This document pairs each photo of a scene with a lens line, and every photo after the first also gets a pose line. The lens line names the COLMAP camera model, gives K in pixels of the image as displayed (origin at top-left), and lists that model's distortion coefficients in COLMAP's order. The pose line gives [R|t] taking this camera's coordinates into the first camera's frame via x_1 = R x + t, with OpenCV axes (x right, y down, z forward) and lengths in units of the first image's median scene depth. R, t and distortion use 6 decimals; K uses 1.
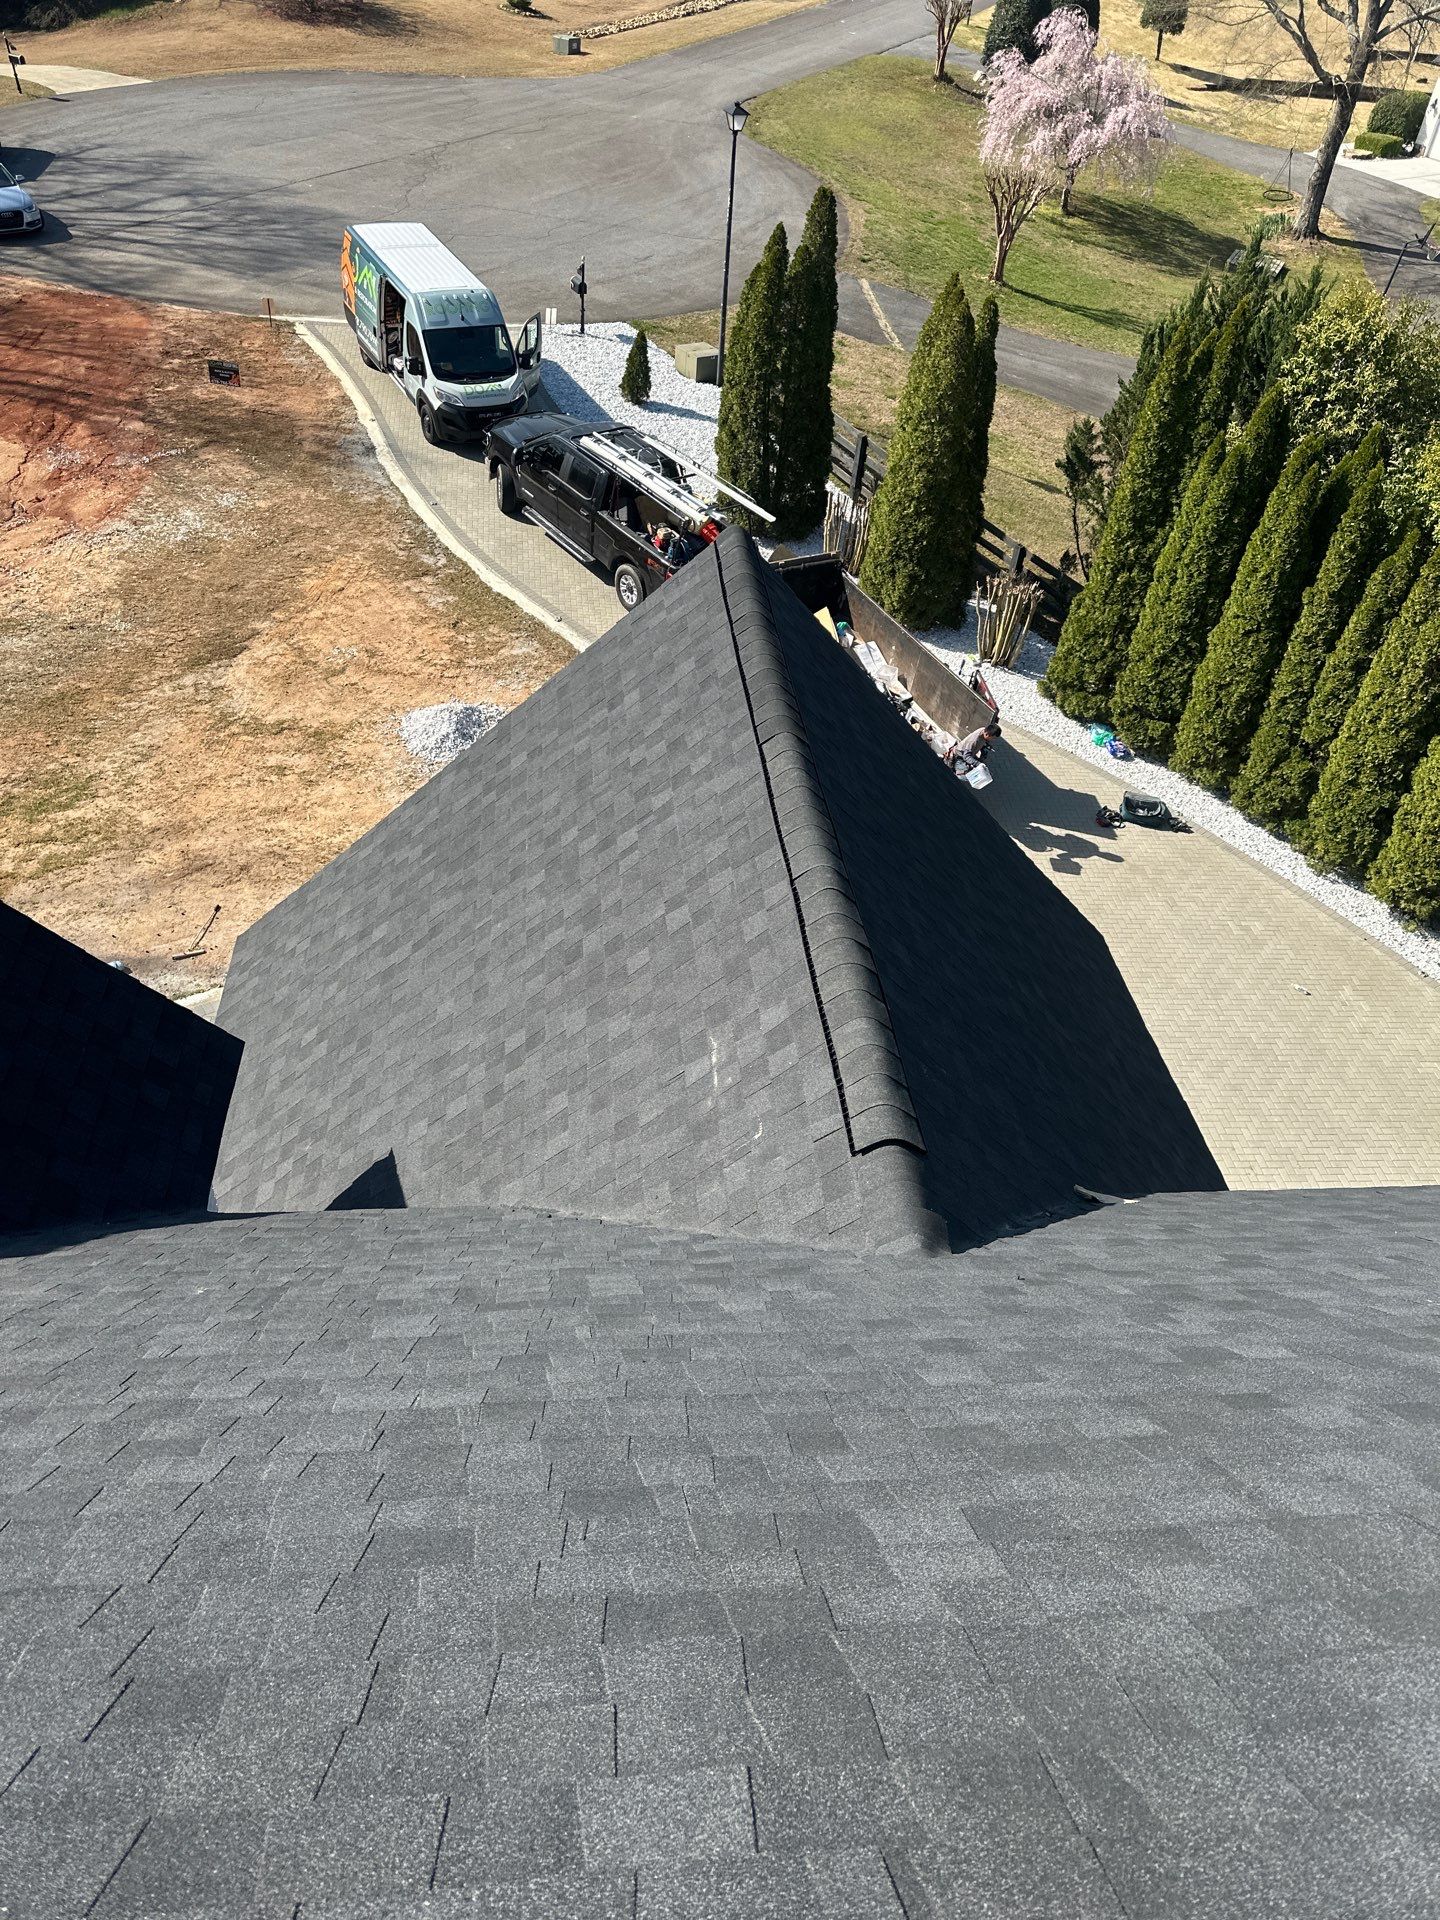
lens RADIAL K [[1362.7, 0, 738.0], [0, 1362.7, 954.3], [0, 0, 1]] dist [0.007800, -0.003331]
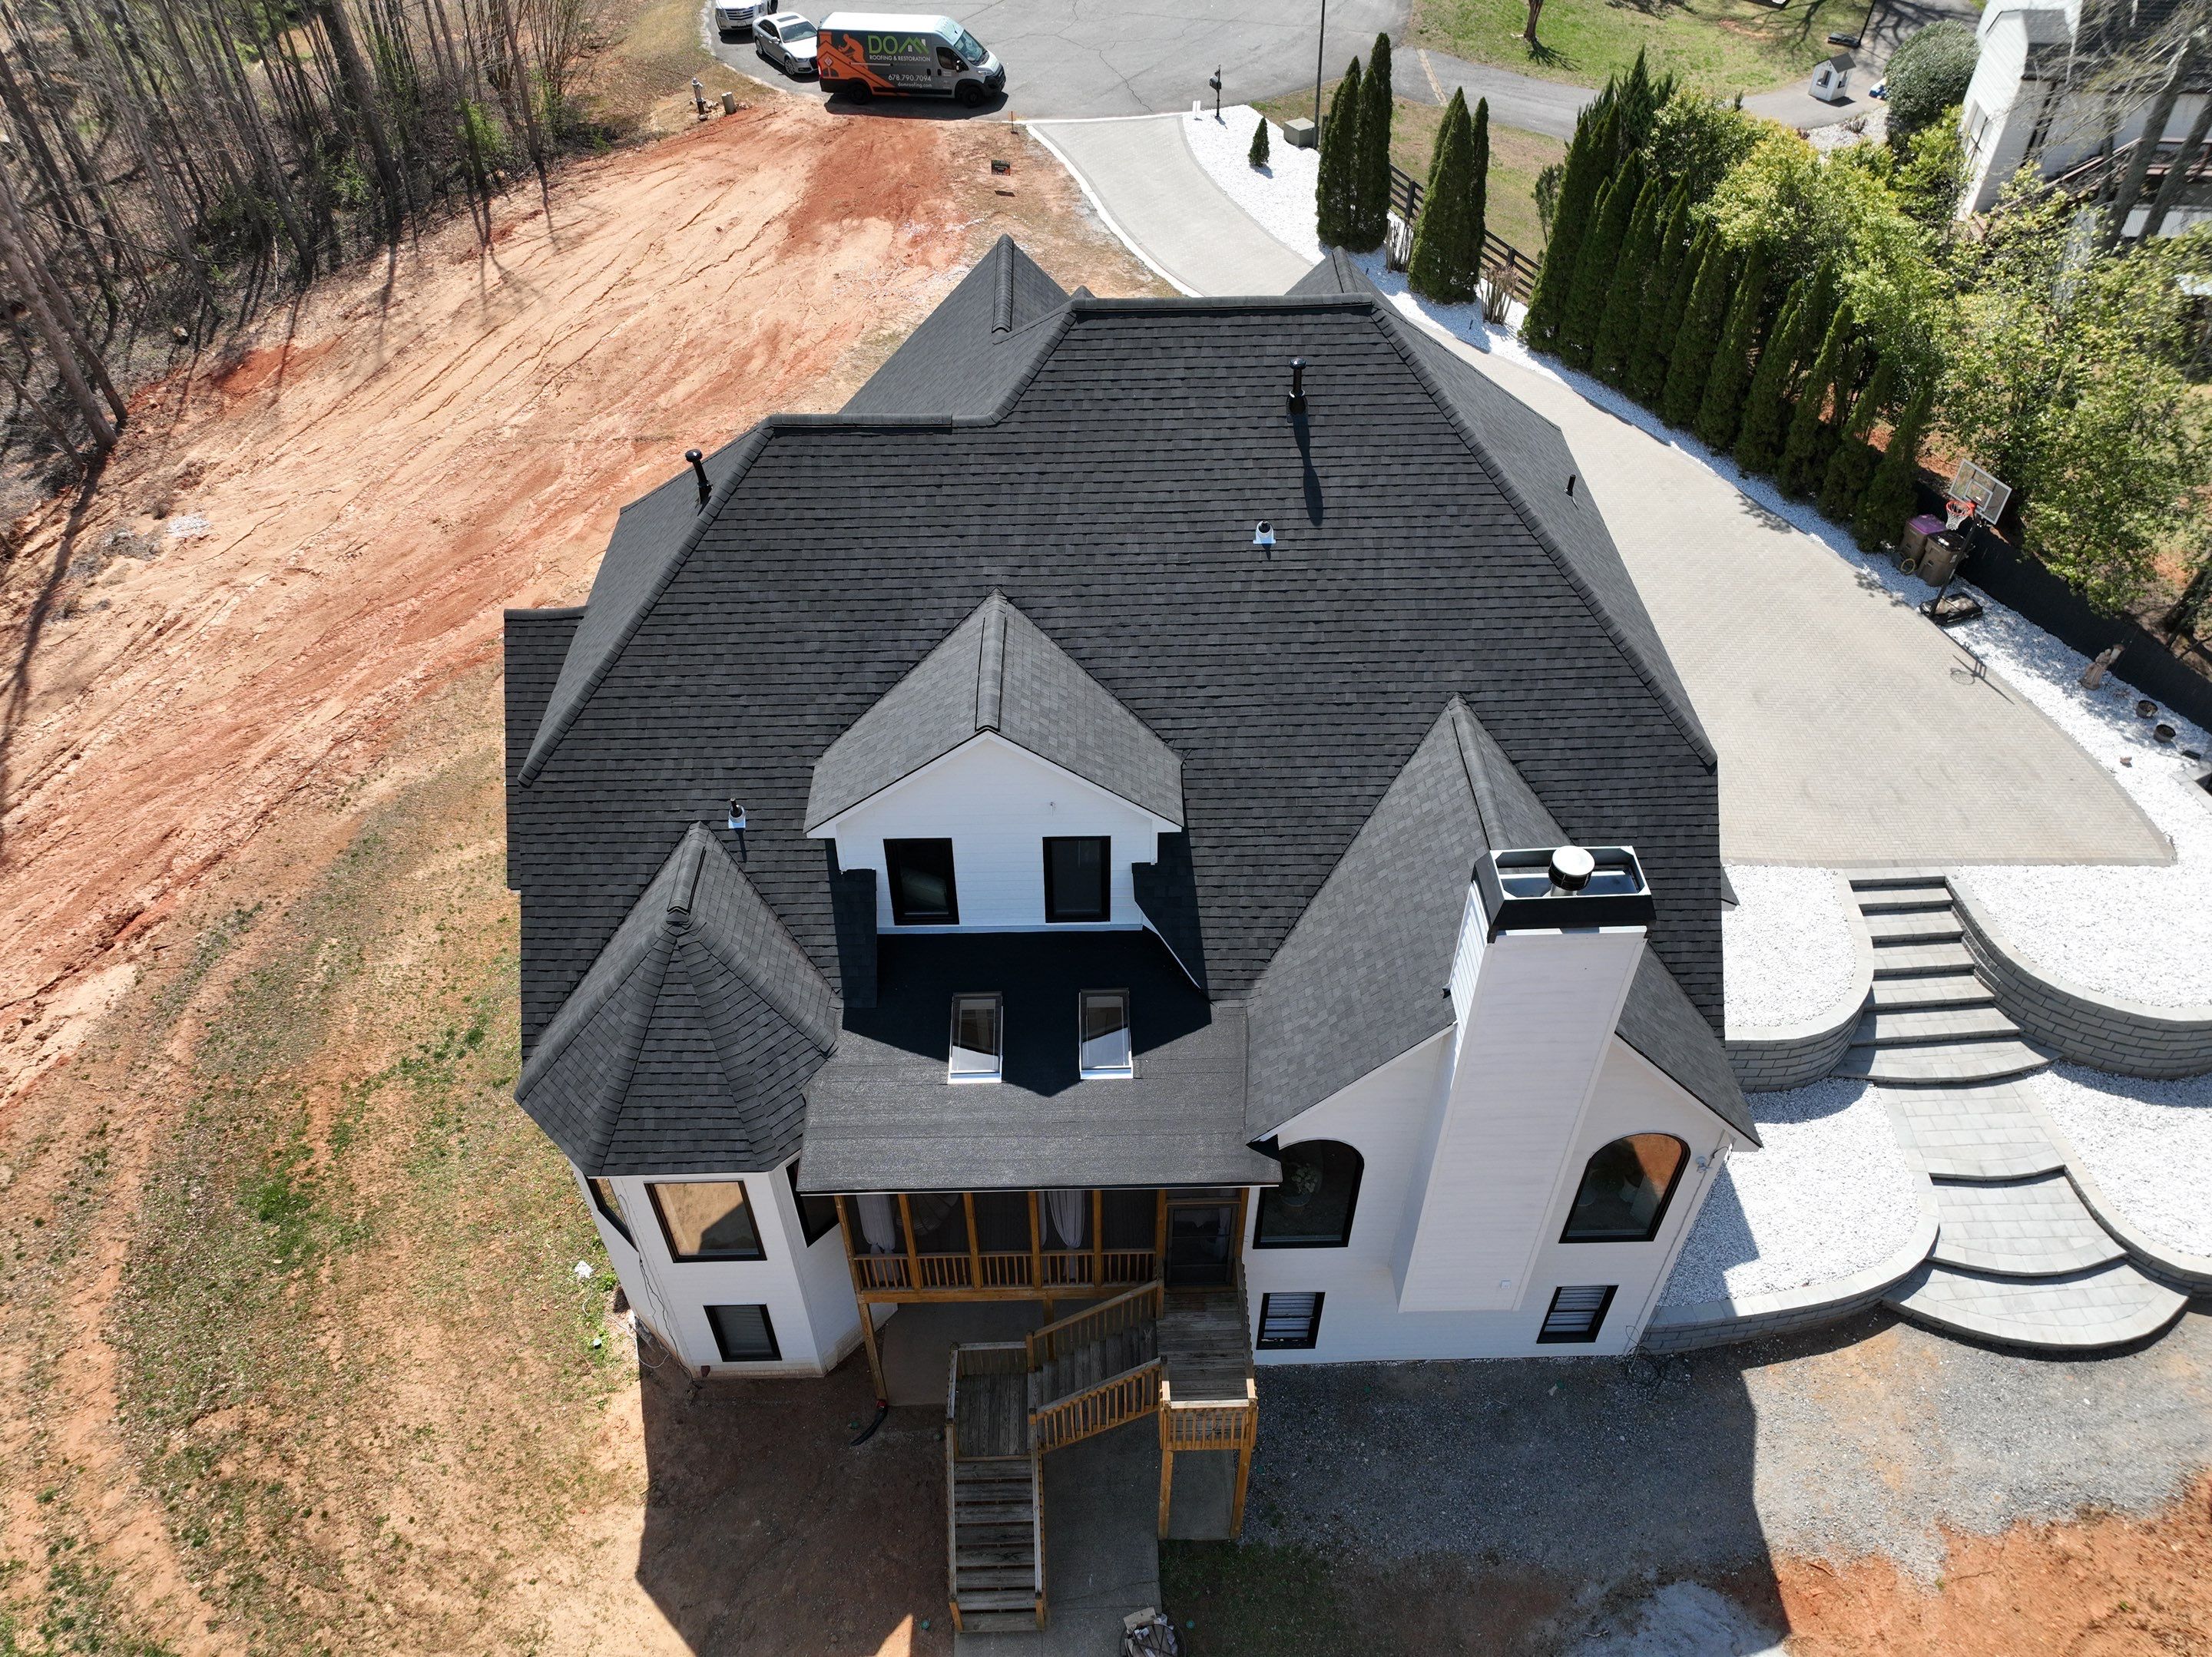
lens RADIAL K [[1569.7, 0, 1092.1], [0, 1569.7, 826.3], [0, 0, 1]] dist [0.007800, -0.003331]
pose [[0.989643, -0.008198, -0.143315, -0.017271], [0.015116, 0.998769, 0.047249, 0.275424], [0.142751, -0.048926, 0.988549, -0.897098]]
